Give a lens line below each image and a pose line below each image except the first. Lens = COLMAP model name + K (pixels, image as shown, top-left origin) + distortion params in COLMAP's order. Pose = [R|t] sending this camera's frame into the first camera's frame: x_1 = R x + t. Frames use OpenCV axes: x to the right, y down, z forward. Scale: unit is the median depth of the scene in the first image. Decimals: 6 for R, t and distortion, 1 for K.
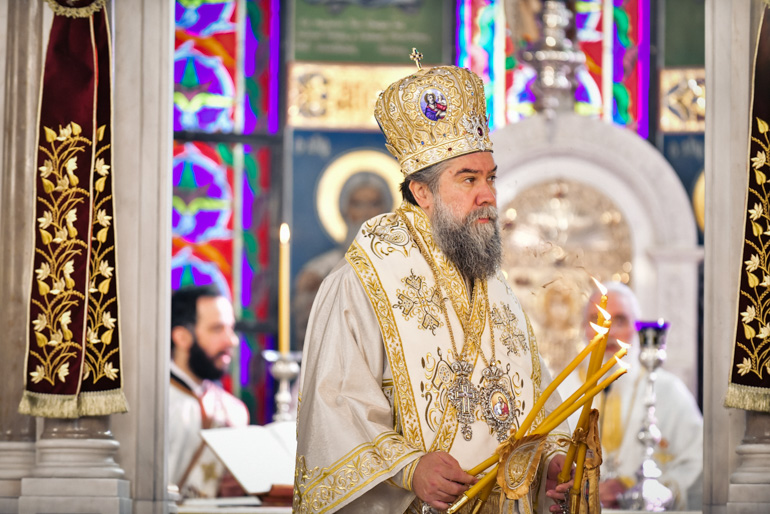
lens RADIAL K [[4428.8, 0, 384.9], [0, 4428.8, 256.4], [0, 0, 1]] dist [0.615819, 0.000000]
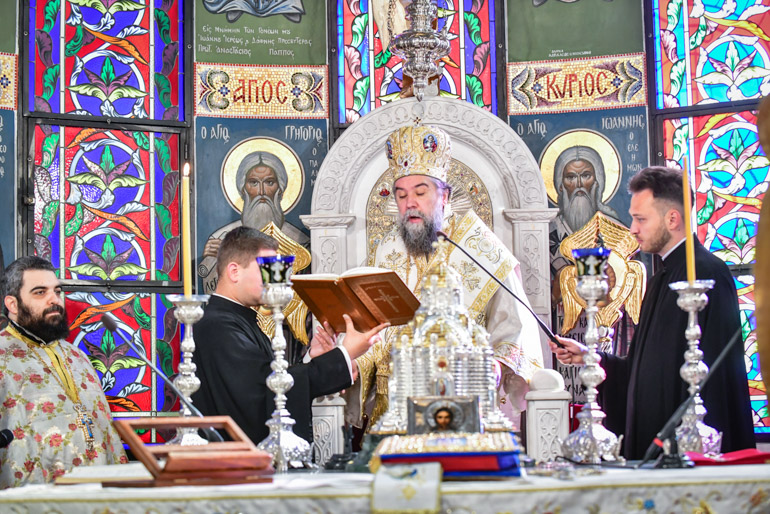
lens RADIAL K [[1767.4, 0, 384.7], [0, 1767.4, 256.4], [0, 0, 1]] dist [-0.062187, 0.000000]
pose [[0.996706, -0.023810, 0.077522, -0.008732], [0.025480, 0.999463, -0.020624, 0.018883], [-0.076989, 0.022531, 0.996777, 0.533862]]
